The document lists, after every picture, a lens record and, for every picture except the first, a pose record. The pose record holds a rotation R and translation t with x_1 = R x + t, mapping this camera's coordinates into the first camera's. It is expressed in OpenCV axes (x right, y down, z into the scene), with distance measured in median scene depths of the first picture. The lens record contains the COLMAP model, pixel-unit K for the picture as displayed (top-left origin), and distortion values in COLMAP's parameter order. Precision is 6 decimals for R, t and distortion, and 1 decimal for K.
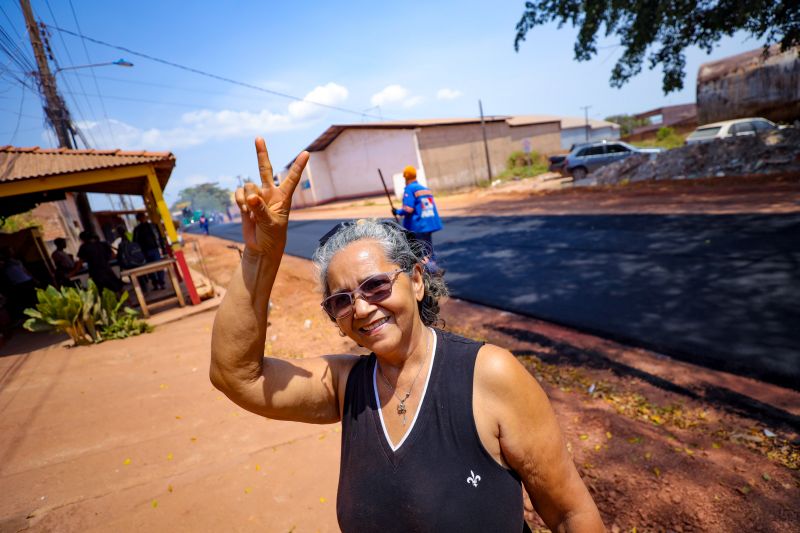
lens RADIAL K [[364.9, 0, 399.9], [0, 364.9, 258.8], [0, 0, 1]] dist [-0.043570, 0.013833]
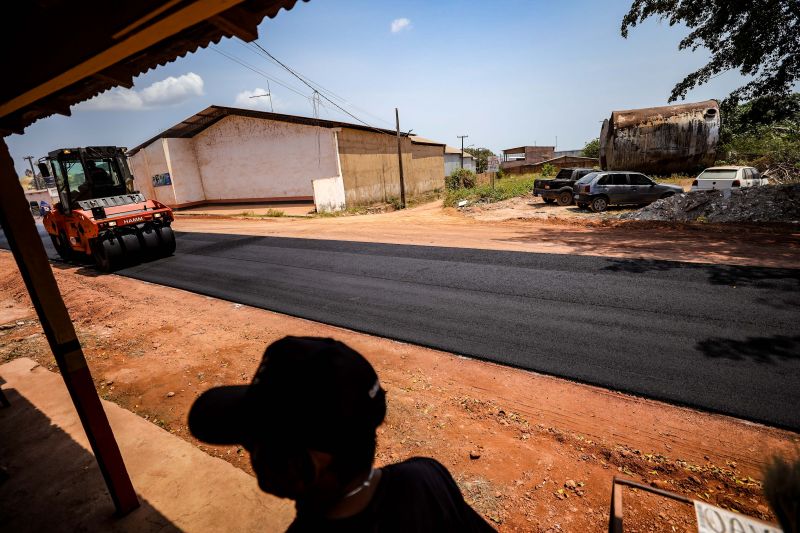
lens RADIAL K [[364.9, 0, 399.9], [0, 364.9, 258.8], [0, 0, 1]] dist [-0.043570, 0.013833]
pose [[0.910043, 0.024546, 0.413786, -0.340269], [-0.009342, 0.999206, -0.038728, -0.069046], [-0.414408, 0.031378, 0.909550, 0.452394]]
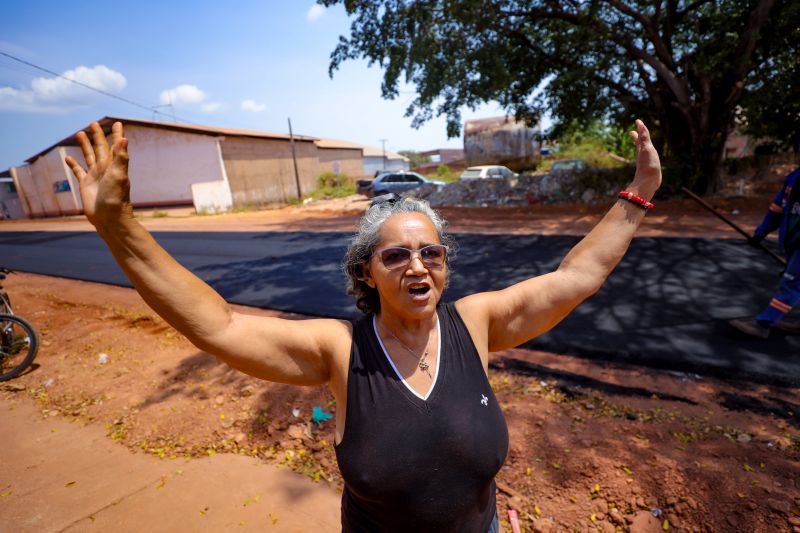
lens RADIAL K [[364.9, 0, 399.9], [0, 364.9, 258.8], [0, 0, 1]] dist [-0.043570, 0.013833]
pose [[0.868303, -0.004597, 0.496012, -0.025445], [0.029191, 0.998698, -0.041846, 0.004993], [-0.495174, 0.050814, 0.867307, -0.000304]]
